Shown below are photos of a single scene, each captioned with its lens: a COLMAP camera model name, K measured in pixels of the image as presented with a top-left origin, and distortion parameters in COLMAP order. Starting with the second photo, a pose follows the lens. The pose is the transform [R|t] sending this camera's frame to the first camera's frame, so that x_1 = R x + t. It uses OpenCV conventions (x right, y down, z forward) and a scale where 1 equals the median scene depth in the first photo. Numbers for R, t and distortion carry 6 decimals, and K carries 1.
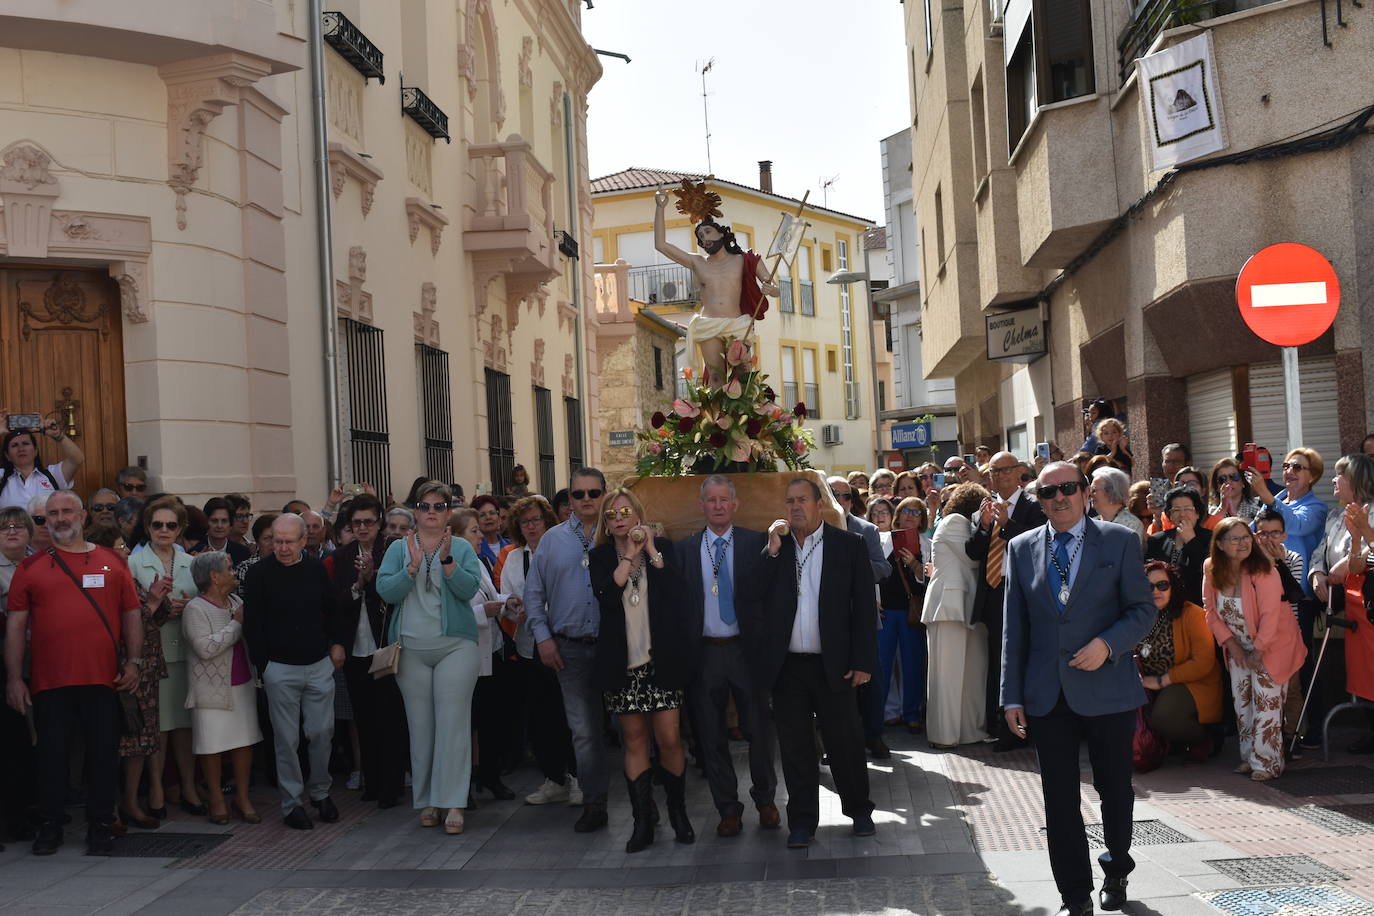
lens RADIAL K [[1969.9, 0, 687.0], [0, 1969.9, 458.0], [0, 0, 1]] dist [0.002254, -0.011729]
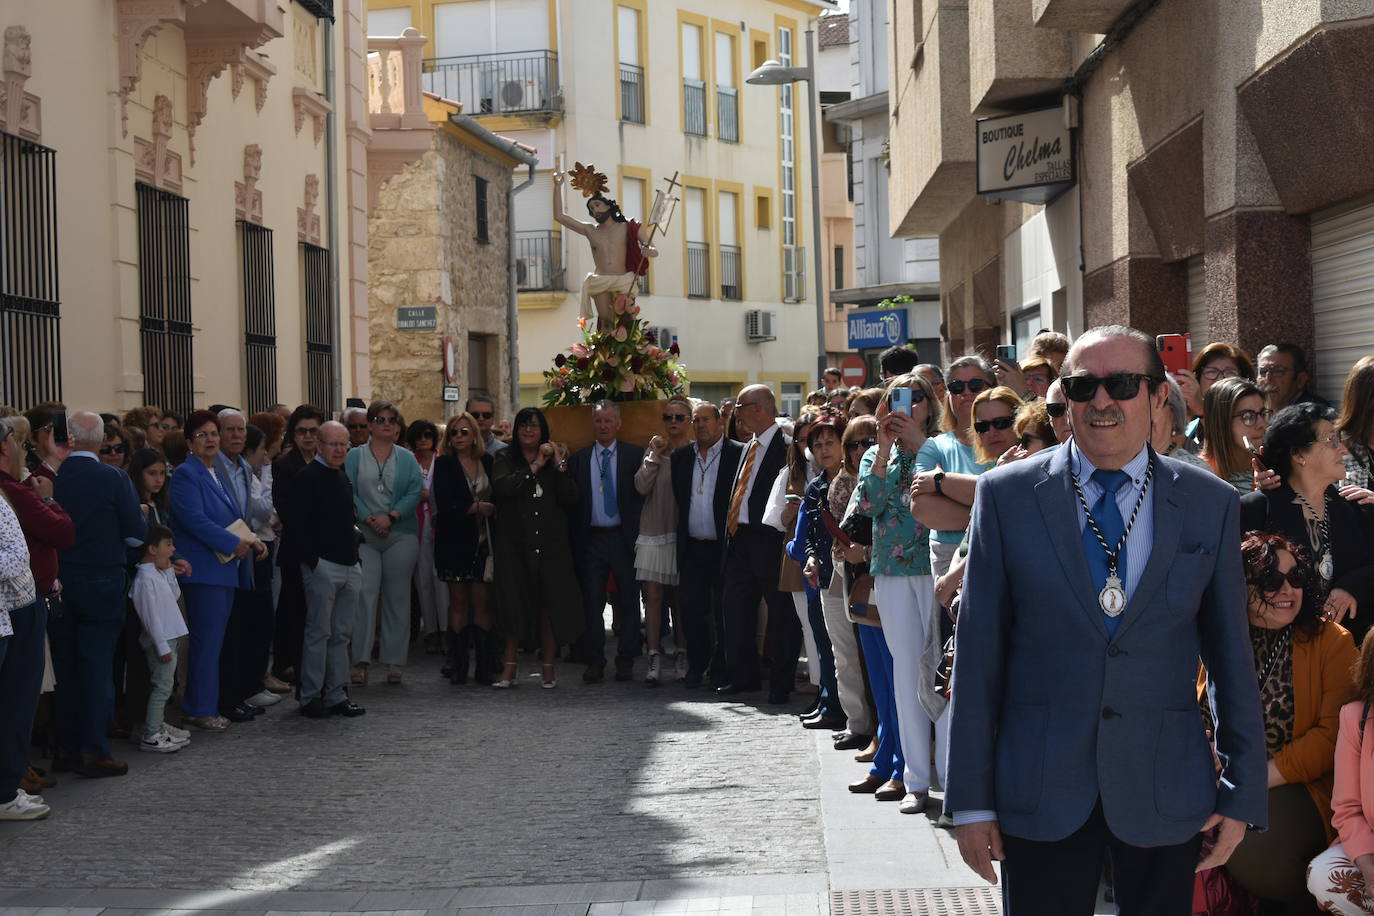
lens RADIAL K [[2750.7, 0, 687.0], [0, 2750.7, 458.0], [0, 0, 1]] dist [-0.001519, 0.094575]
pose [[0.999101, 0.027038, 0.032661, 0.031249], [-0.028114, 0.999062, 0.032941, 0.004179], [-0.031739, -0.033830, 0.998923, 0.131324]]
